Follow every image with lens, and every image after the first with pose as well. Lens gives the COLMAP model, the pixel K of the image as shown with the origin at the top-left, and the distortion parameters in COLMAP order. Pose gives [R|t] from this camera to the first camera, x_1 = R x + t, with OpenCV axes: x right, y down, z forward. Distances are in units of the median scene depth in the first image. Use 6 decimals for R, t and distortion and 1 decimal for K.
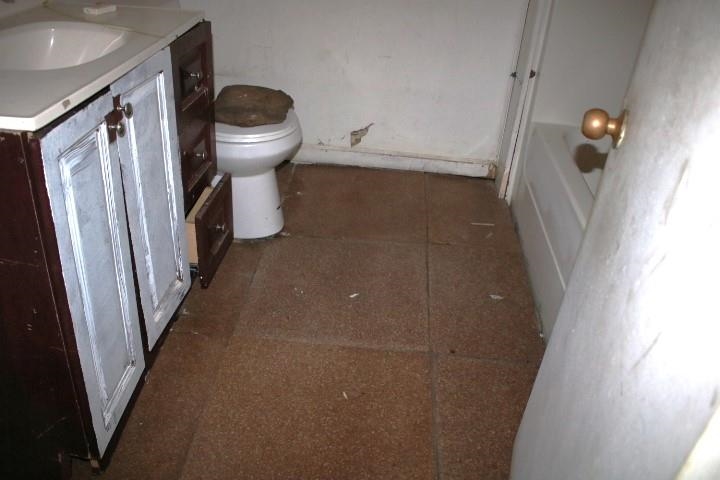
lens RADIAL K [[595.9, 0, 360.0], [0, 595.9, 240.0], [0, 0, 1]] dist [-0.150809, 0.116054]
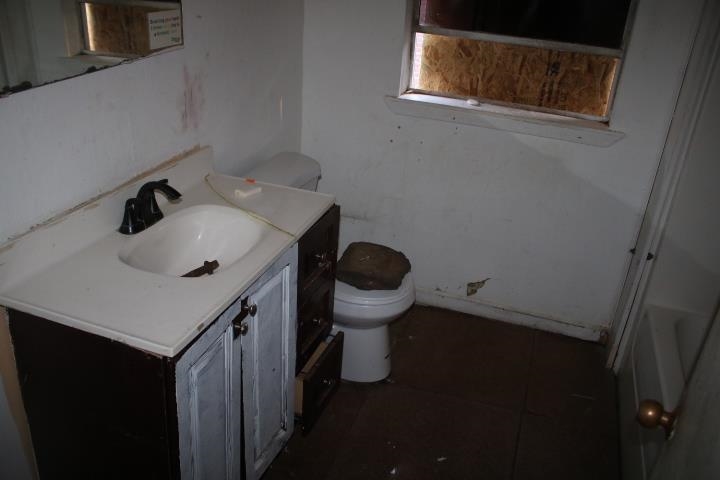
lens RADIAL K [[595.9, 0, 360.0], [0, 595.9, 240.0], [0, 0, 1]] dist [-0.150809, 0.116054]
pose [[0.966469, 0.109571, -0.232231, 0.048892], [-0.137746, 0.984478, -0.108758, -0.161667], [0.216710, 0.137100, 0.966561, -0.091182]]
